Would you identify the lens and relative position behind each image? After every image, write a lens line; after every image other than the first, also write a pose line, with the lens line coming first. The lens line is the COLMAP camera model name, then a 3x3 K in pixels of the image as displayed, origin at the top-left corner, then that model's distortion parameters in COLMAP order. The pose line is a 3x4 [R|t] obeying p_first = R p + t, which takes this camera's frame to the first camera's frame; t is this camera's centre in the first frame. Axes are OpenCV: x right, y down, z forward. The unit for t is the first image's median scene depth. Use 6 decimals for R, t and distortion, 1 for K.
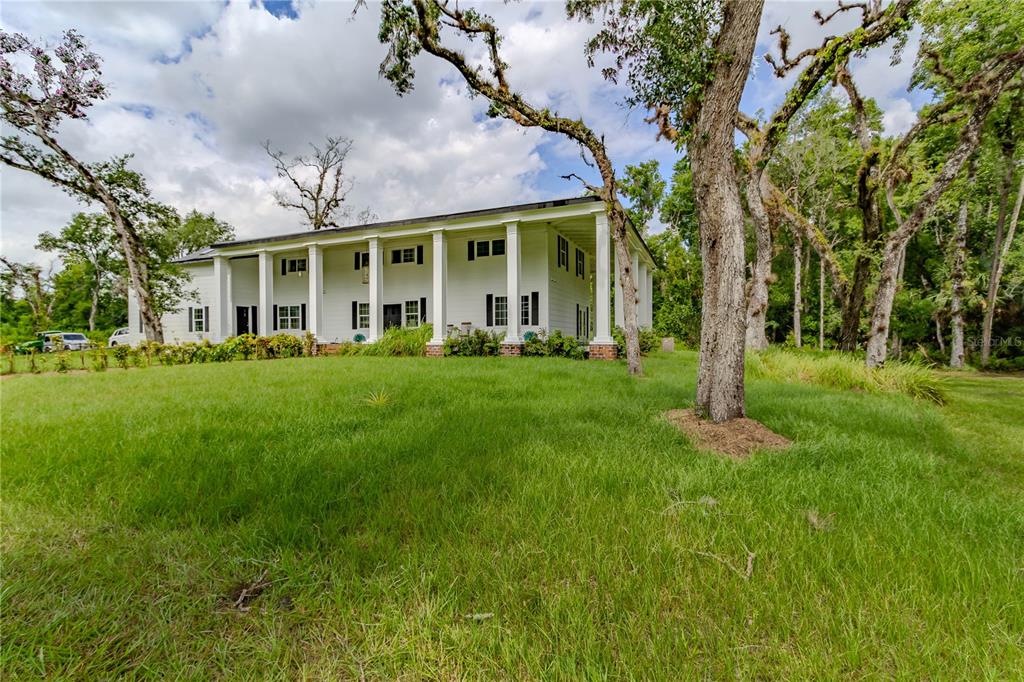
lens RADIAL K [[468.8, 0, 511.0], [0, 468.8, 346.0], [0, 0, 1]] dist [0.000909, 0.001120]
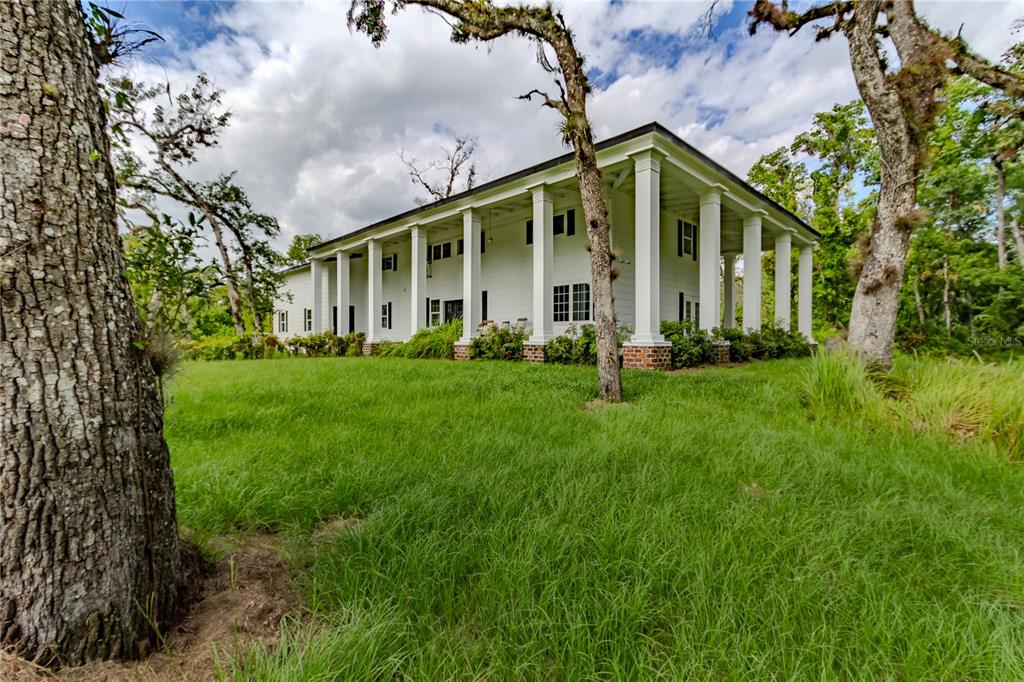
lens RADIAL K [[468.8, 0, 512.8], [0, 468.8, 342.3], [0, 0, 1]] dist [0.000909, 0.001120]
pose [[0.919575, 0.005511, -0.392875, 0.249674], [-0.008385, 0.999949, -0.005600, -0.002998], [0.392825, 0.008444, 0.919575, 0.257498]]
